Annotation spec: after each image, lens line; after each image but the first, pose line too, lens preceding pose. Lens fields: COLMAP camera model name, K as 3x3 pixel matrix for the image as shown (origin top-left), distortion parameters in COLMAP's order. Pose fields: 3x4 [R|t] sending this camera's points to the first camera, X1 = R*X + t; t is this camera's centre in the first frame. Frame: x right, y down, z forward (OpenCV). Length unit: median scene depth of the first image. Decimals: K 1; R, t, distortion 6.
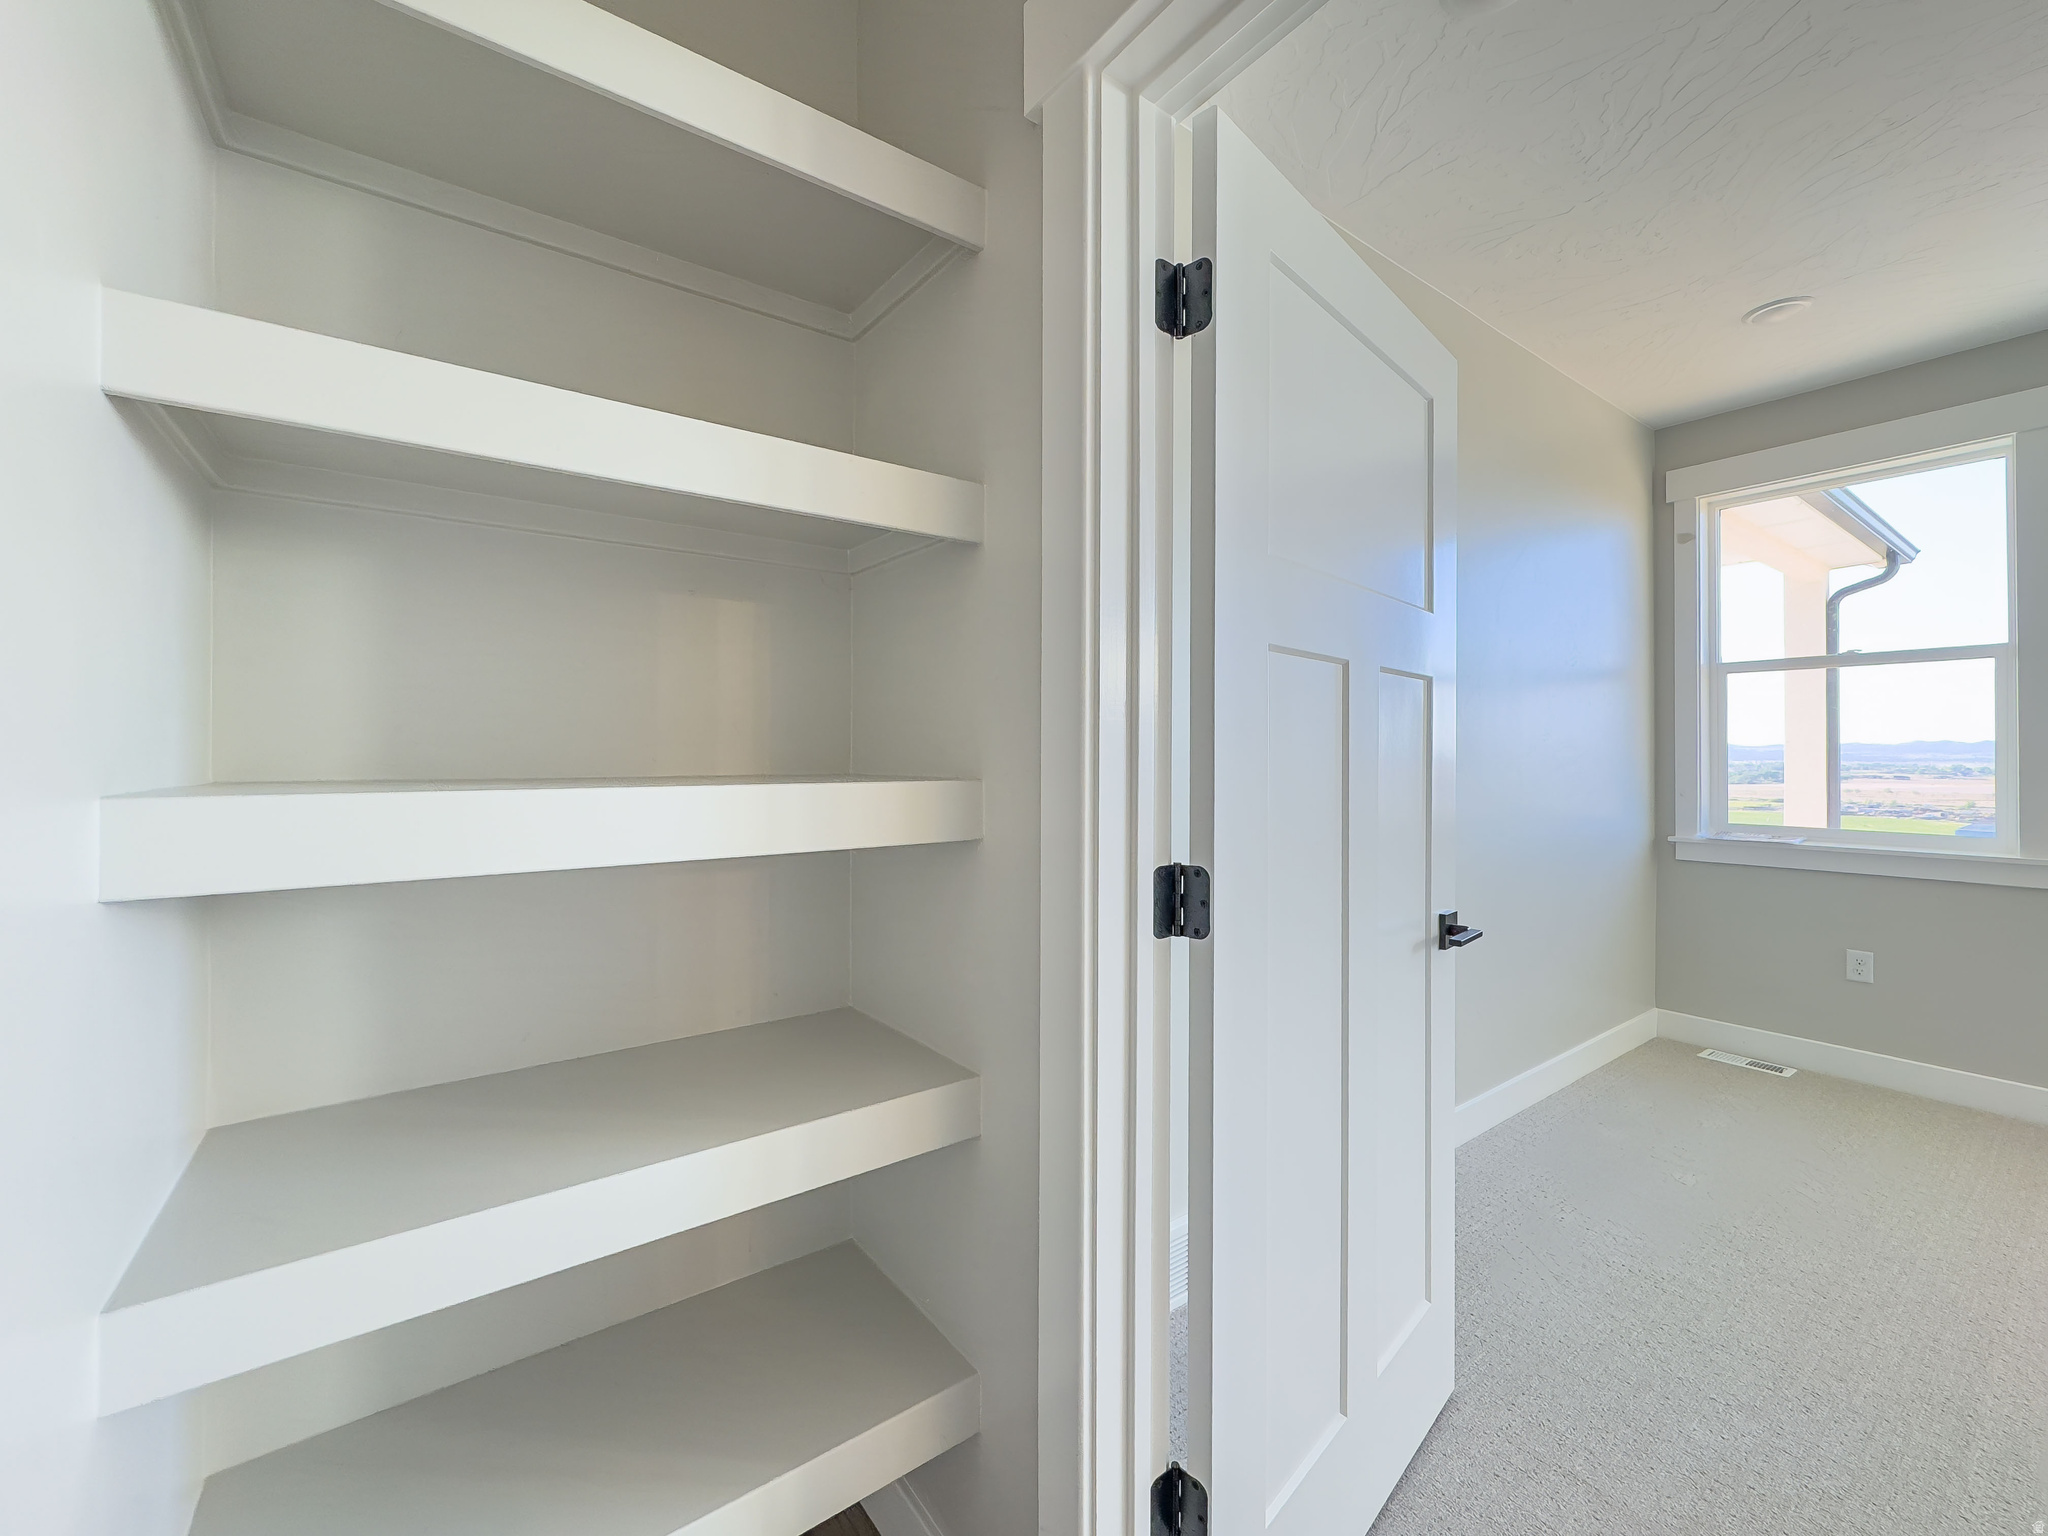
lens RADIAL K [[828.9, 0, 1013.9], [0, 828.9, 748.6], [0, 0, 1]] dist [-0.002161, 0.000155]
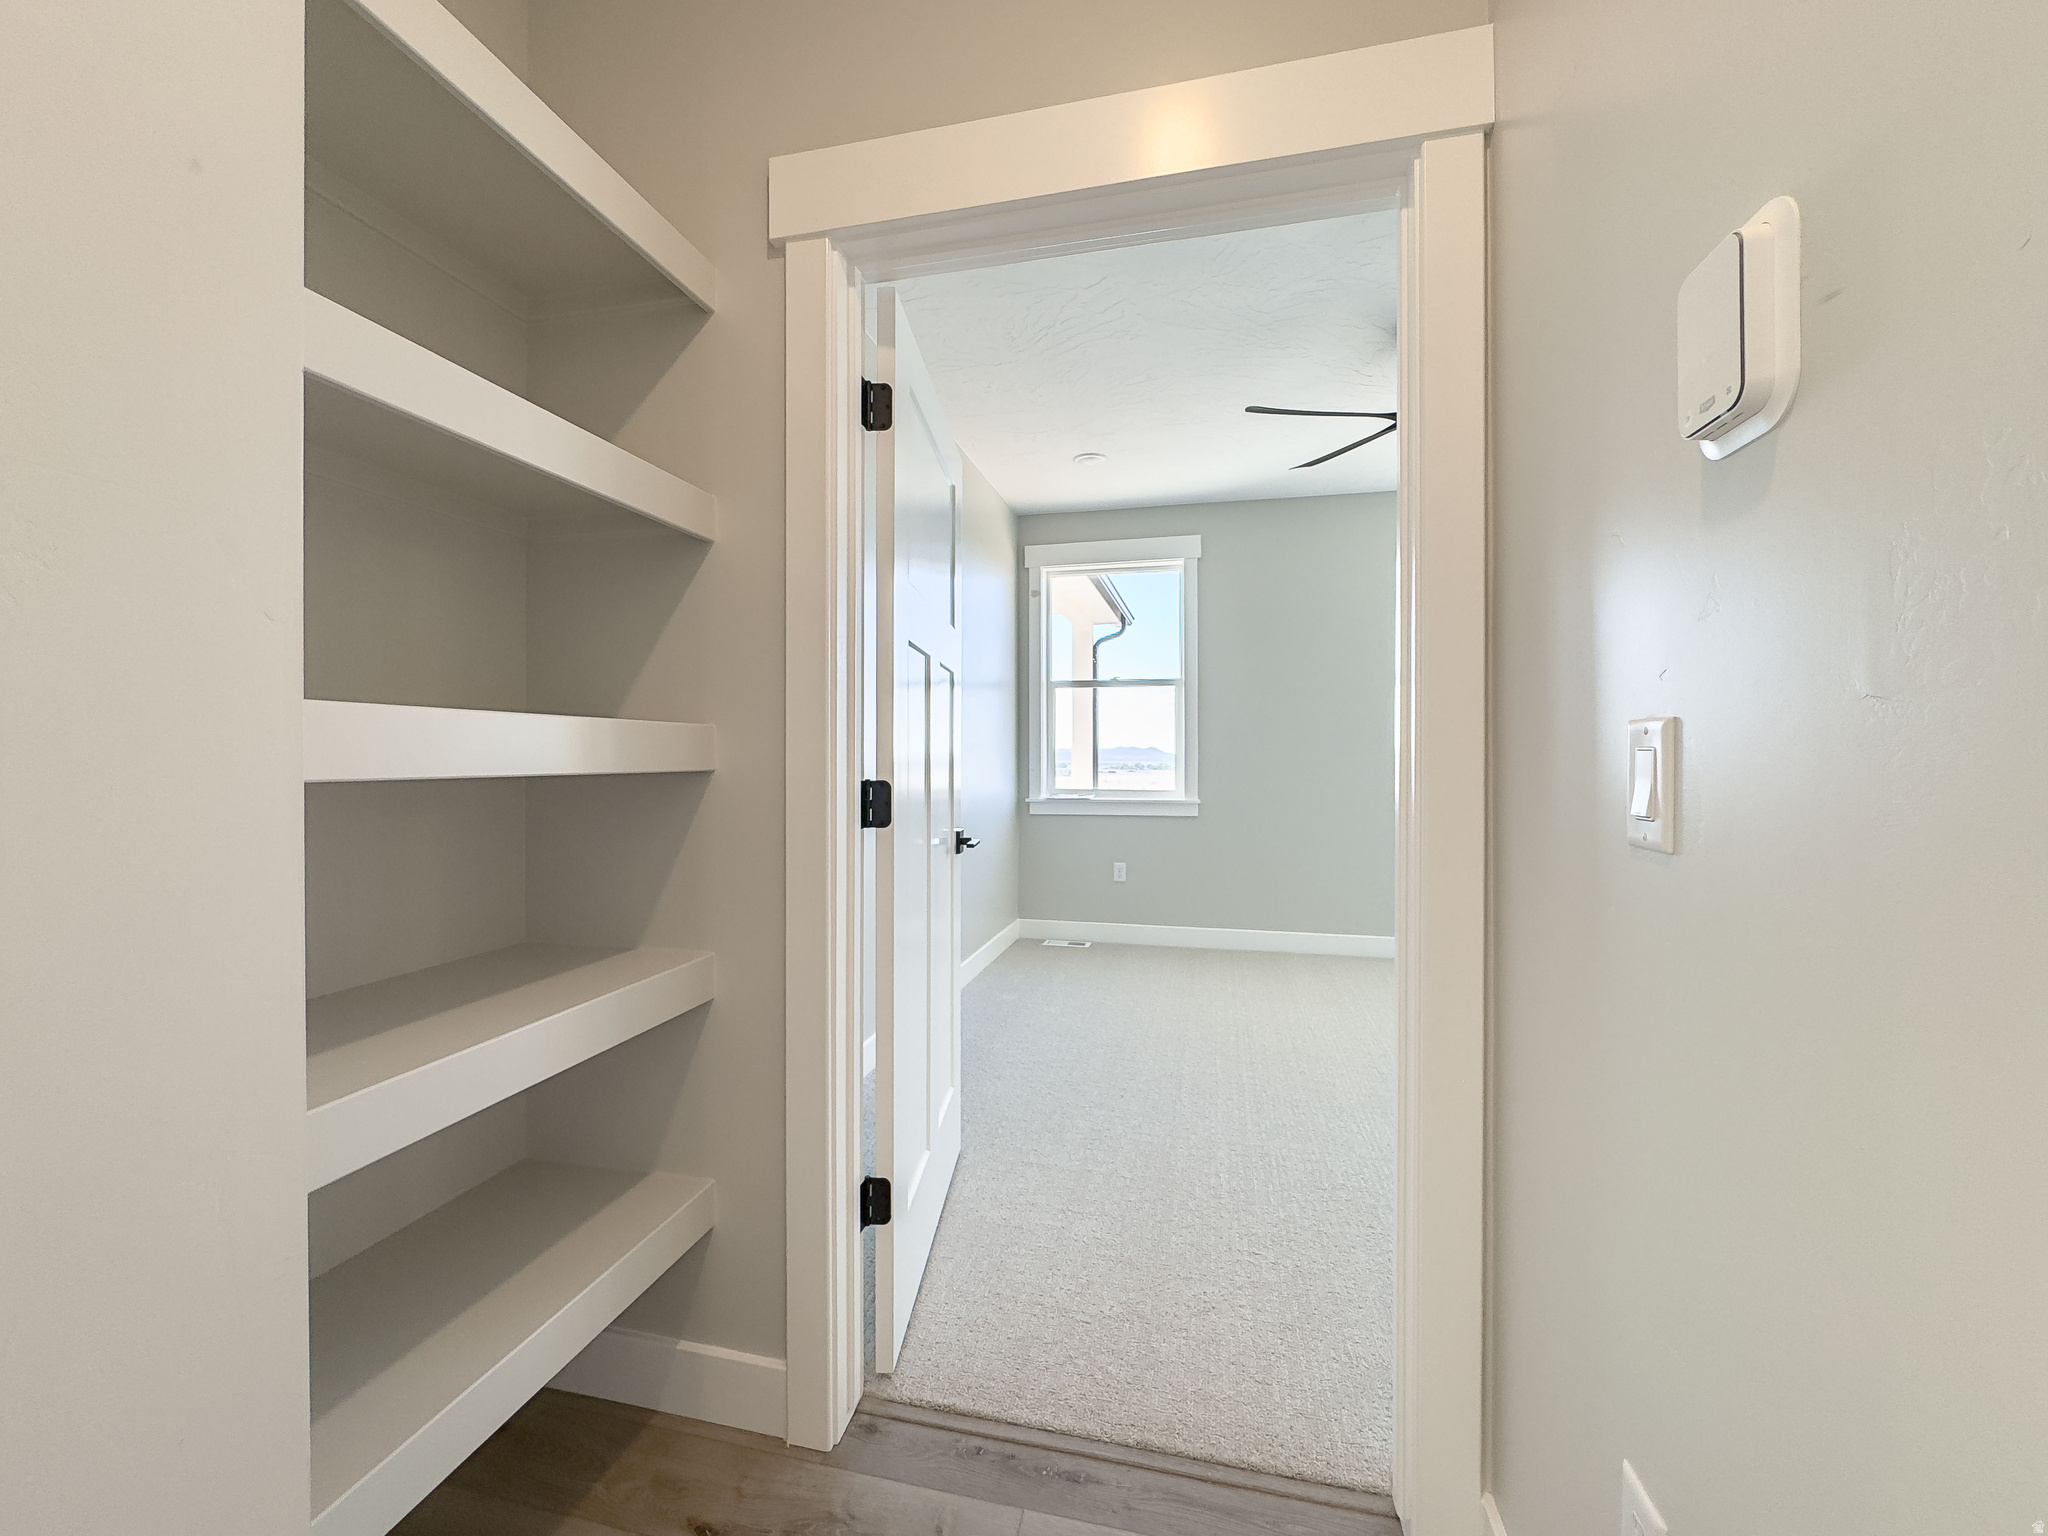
lens RADIAL K [[828.9, 0, 1013.9], [0, 828.9, 748.6], [0, 0, 1]] dist [-0.002161, 0.000155]
pose [[0.762687, 0.006957, 0.646730, -0.183500], [-0.006571, 0.999974, -0.003008, 0.026870], [-0.646734, -0.001955, 0.762713, -0.102046]]
